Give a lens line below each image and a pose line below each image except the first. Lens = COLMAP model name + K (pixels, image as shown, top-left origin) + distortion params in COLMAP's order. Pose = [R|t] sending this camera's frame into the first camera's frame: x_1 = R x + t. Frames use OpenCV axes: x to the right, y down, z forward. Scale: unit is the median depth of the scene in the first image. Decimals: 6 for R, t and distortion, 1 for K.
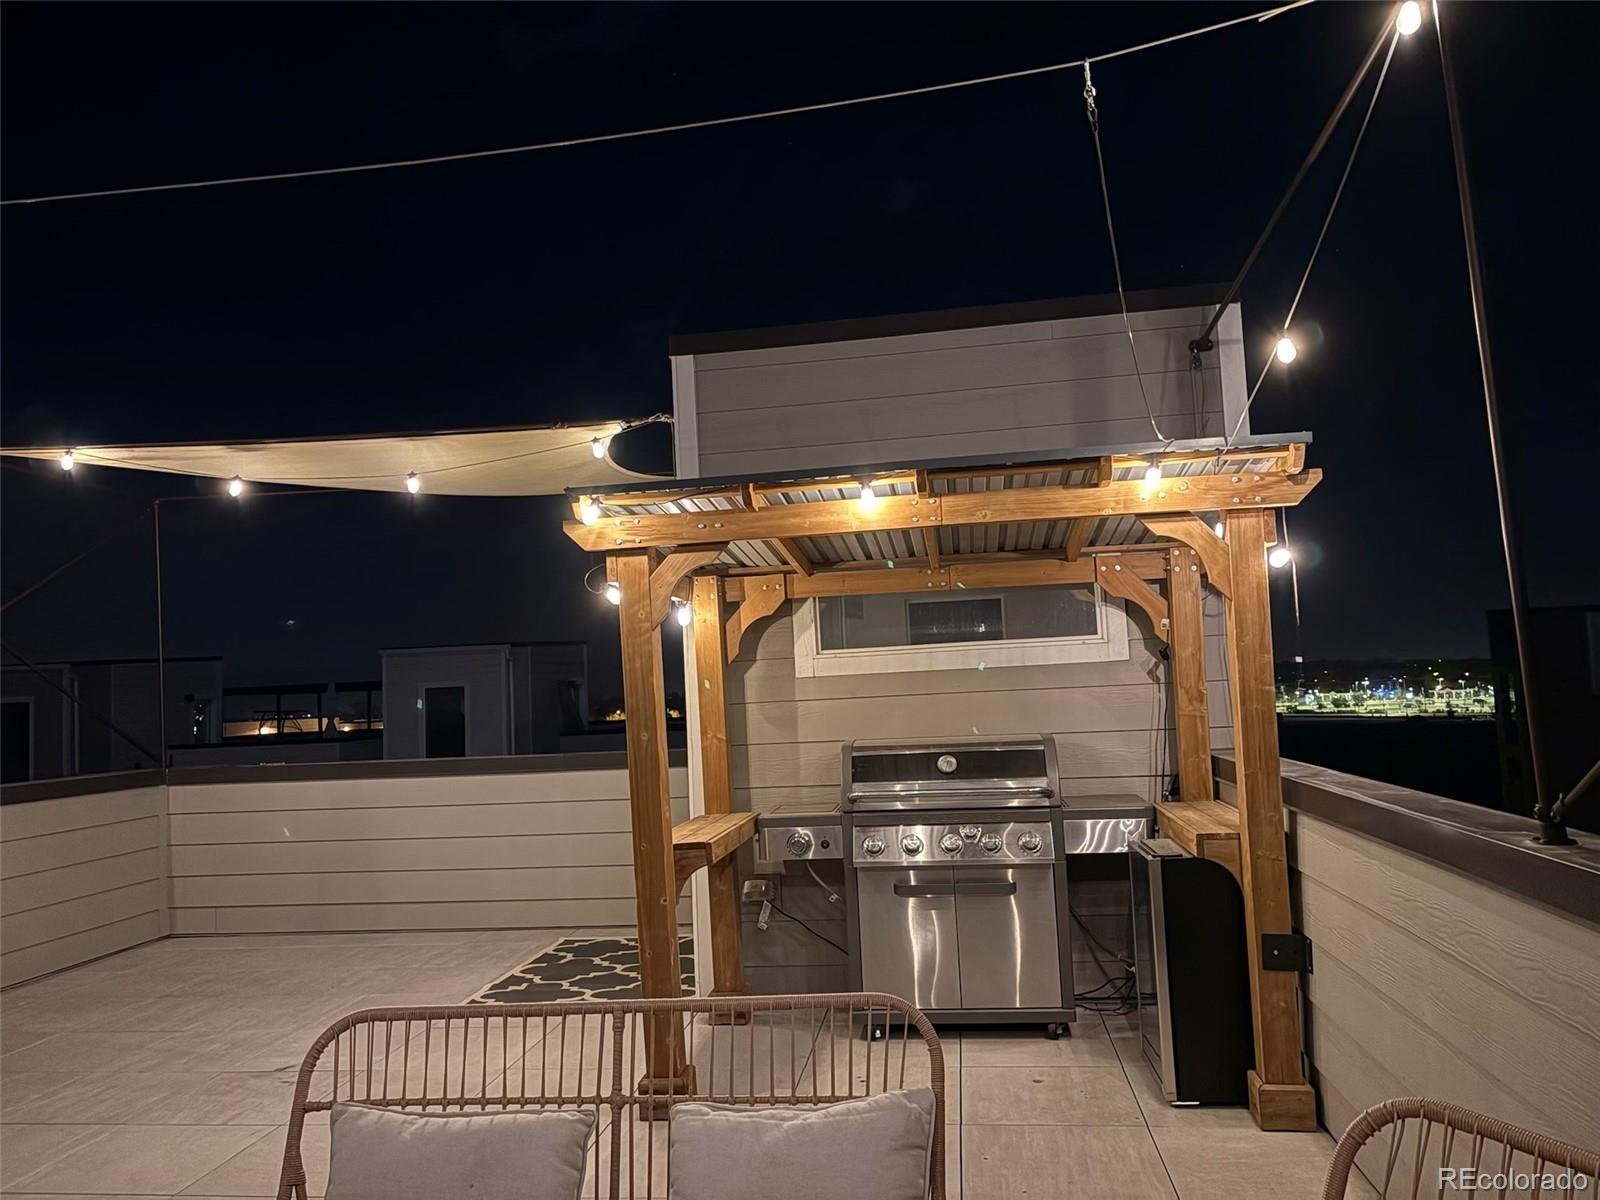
lens RADIAL K [[1200.0, 0, 797.1], [0, 1200.0, 556.6], [0, 0, 1]] dist [0.006109, 0.001596]
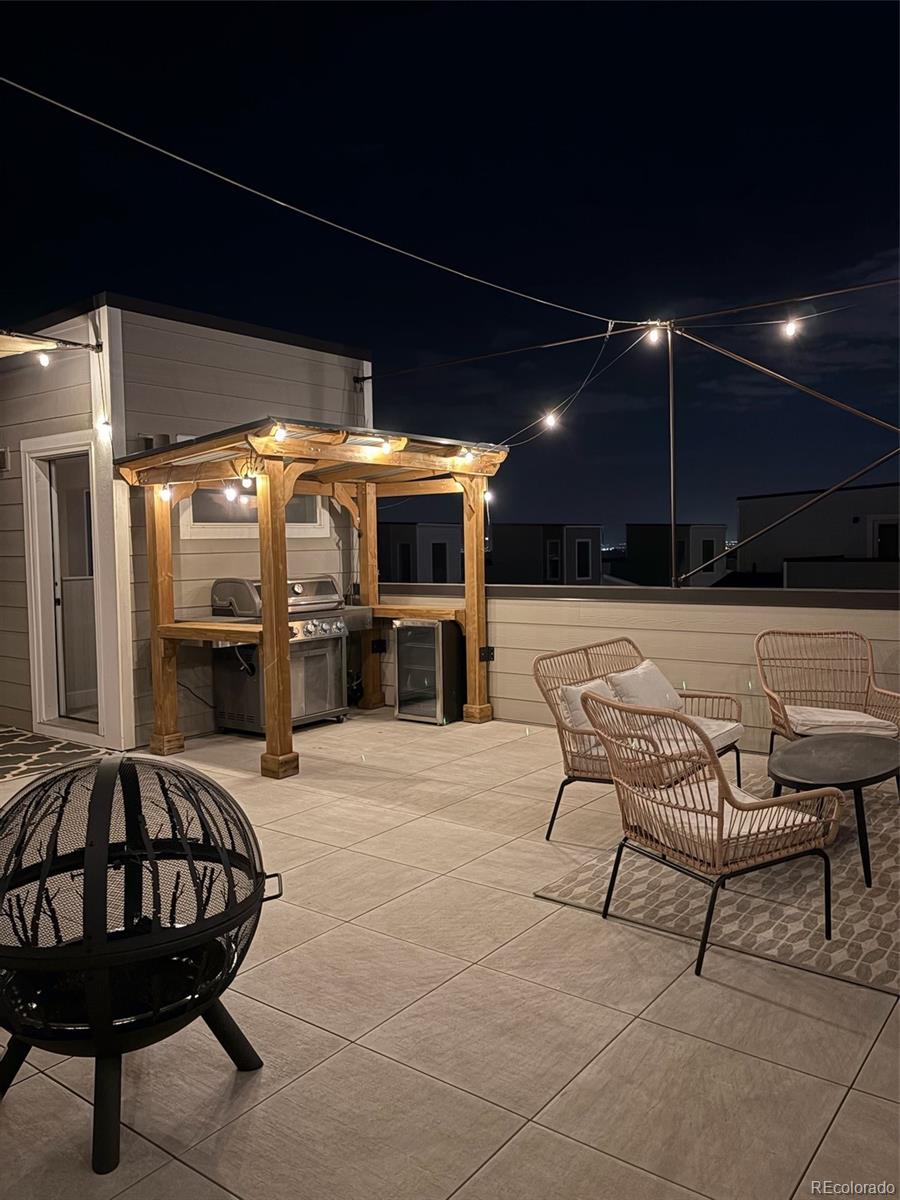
lens RADIAL K [[900.0, 0, 450.0], [0, 900.0, 600.0], [0, 0, 1]] dist [0.006109, 0.001596]
pose [[0.465984, -0.014660, 0.884672, -1.153634], [-0.099105, 0.992706, 0.068652, 0.083486], [-0.879225, -0.119666, 0.461132, 0.181517]]
